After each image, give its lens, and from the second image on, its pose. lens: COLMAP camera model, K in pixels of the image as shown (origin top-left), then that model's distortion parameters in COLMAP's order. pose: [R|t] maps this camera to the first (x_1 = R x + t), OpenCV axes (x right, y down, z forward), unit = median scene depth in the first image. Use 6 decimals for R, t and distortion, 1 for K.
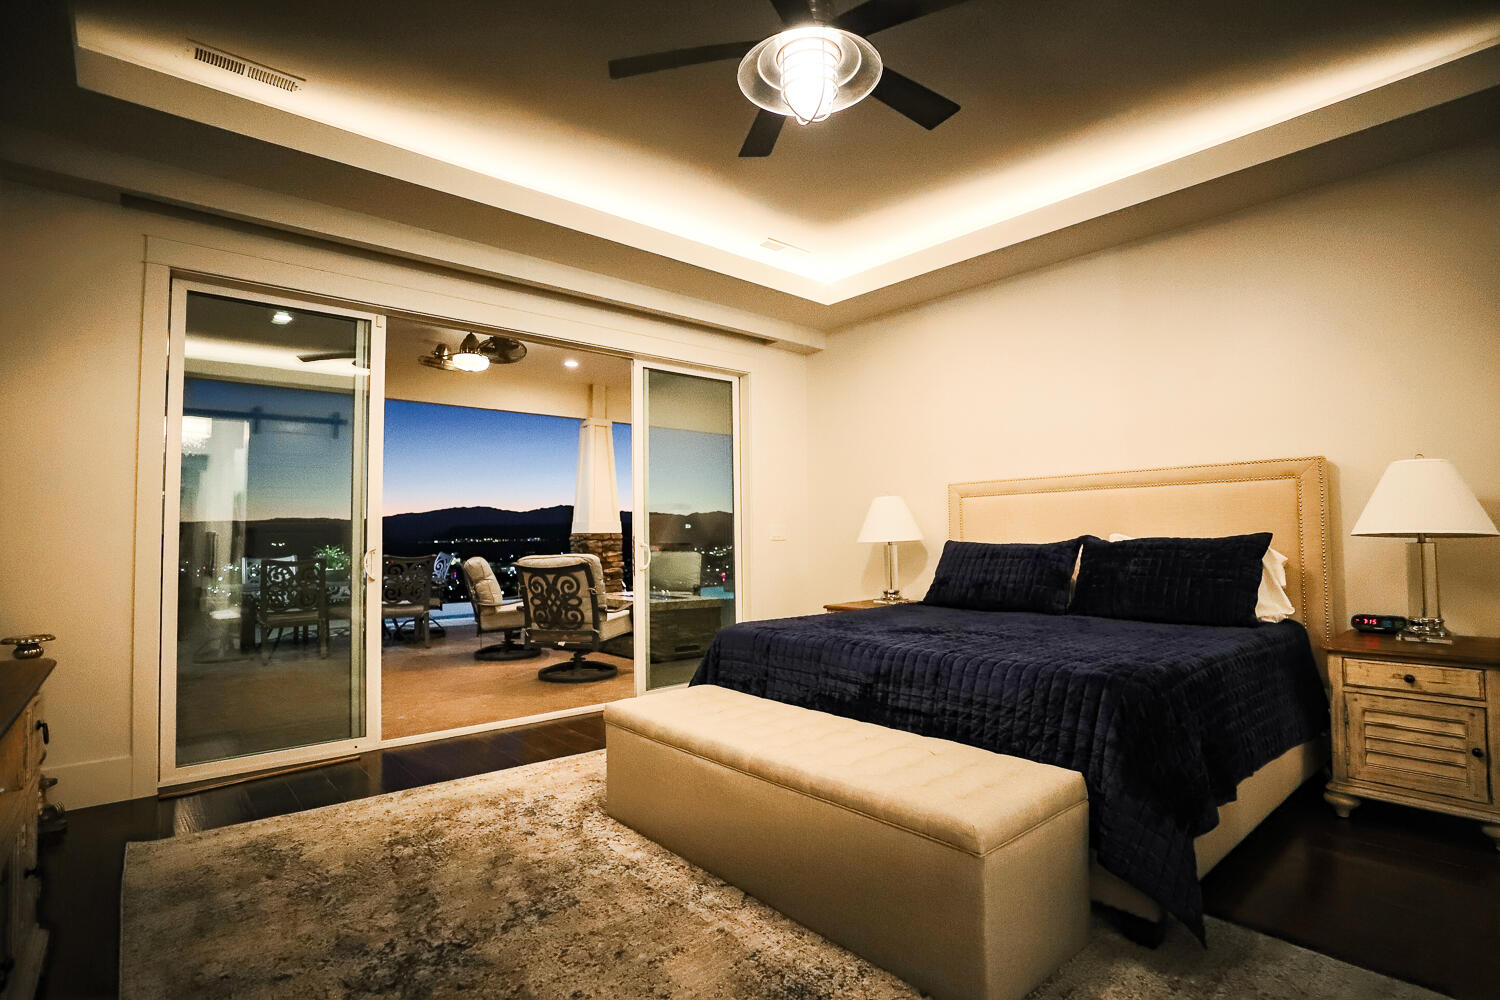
lens RADIAL K [[727.1, 0, 753.9], [0, 727.1, 505.1], [0, 0, 1]] dist [-0.037517, 0.009224]
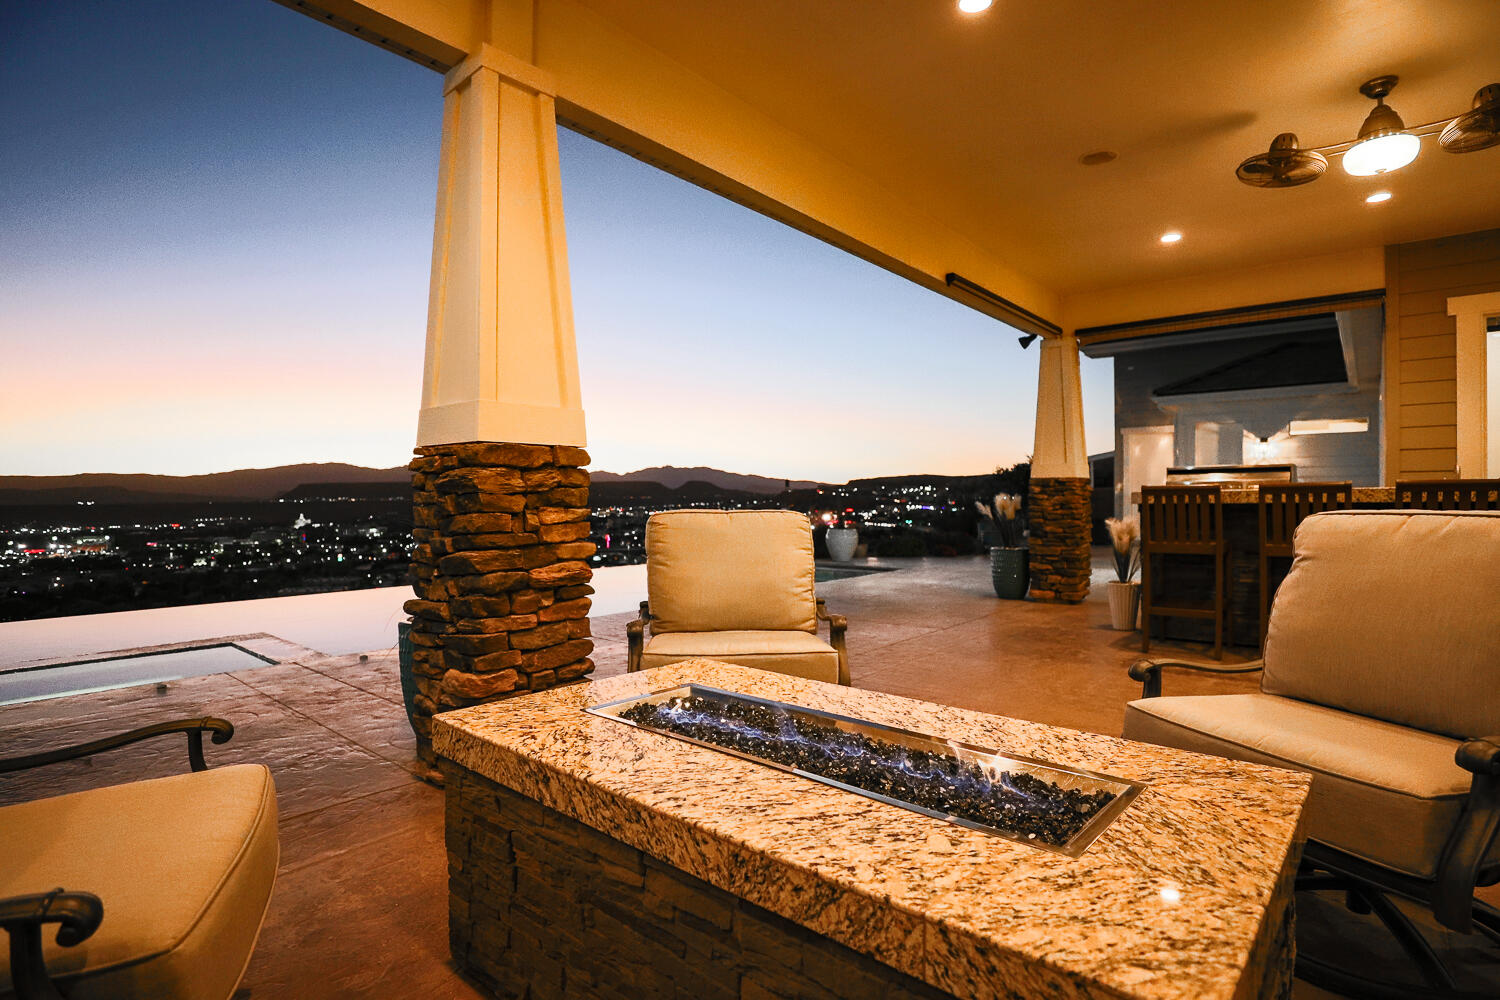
lens RADIAL K [[754.4, 0, 746.6], [0, 754.4, 507.3], [0, 0, 1]] dist [-0.029762, 0.000732]
pose [[0.989899, 0.004252, 0.141710, -0.209803], [-0.012259, 0.998373, 0.055683, 0.058777], [-0.141243, -0.056858, 0.988341, 0.884279]]
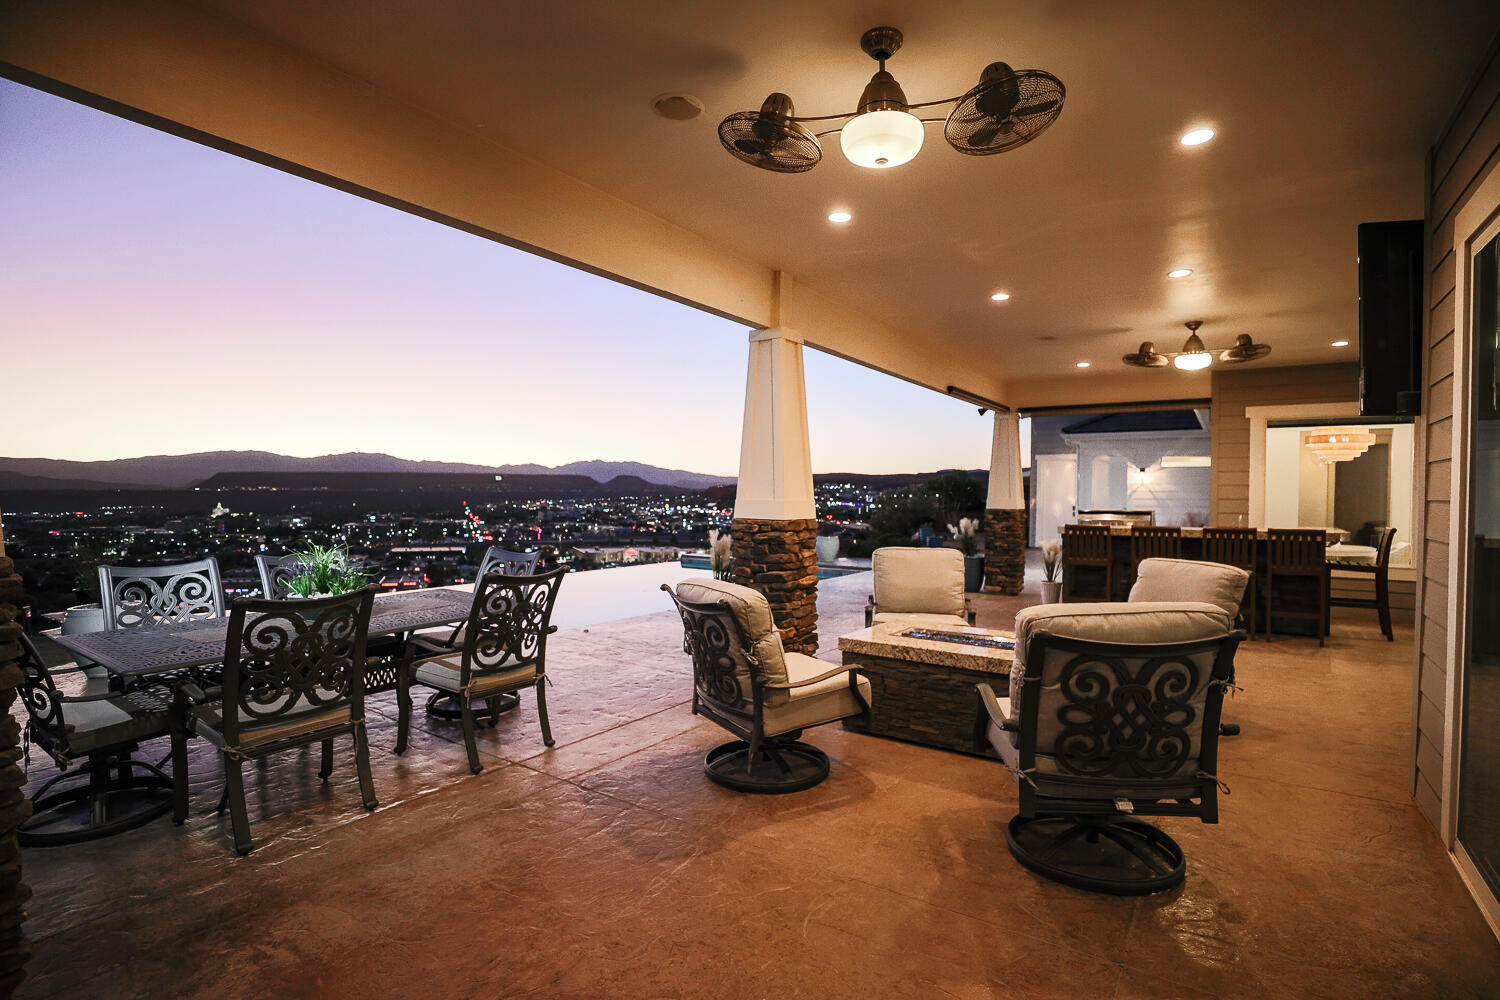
lens RADIAL K [[727.1, 0, 753.9], [0, 727.1, 505.1], [0, 0, 1]] dist [-0.037517, 0.009224]
pose [[0.969003, 0.016237, 0.246516, -0.503589], [-0.031232, 0.997883, 0.057038, -0.008755], [-0.245068, -0.062969, 0.967459, 0.544679]]
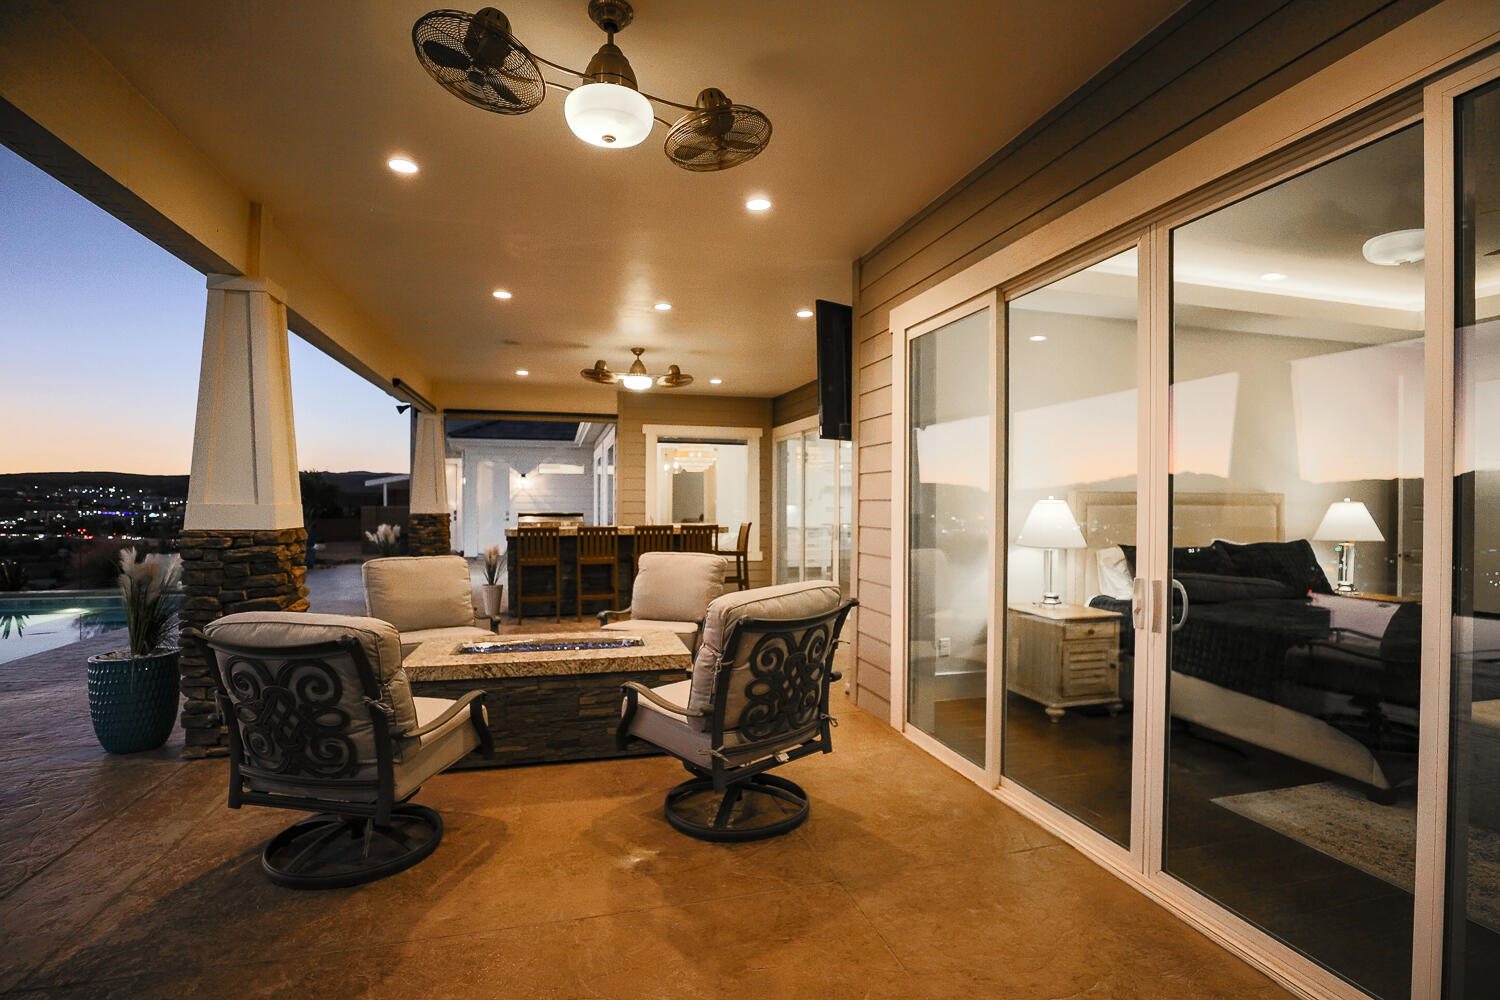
lens RADIAL K [[727.1, 0, 753.9], [0, 727.1, 505.1], [0, 0, 1]] dist [-0.037517, 0.009224]
pose [[0.442146, 0.010736, 0.896879, -0.629974], [-0.049904, 0.998674, 0.012647, 0.002602], [-0.895554, -0.050350, 0.442095, 0.672623]]
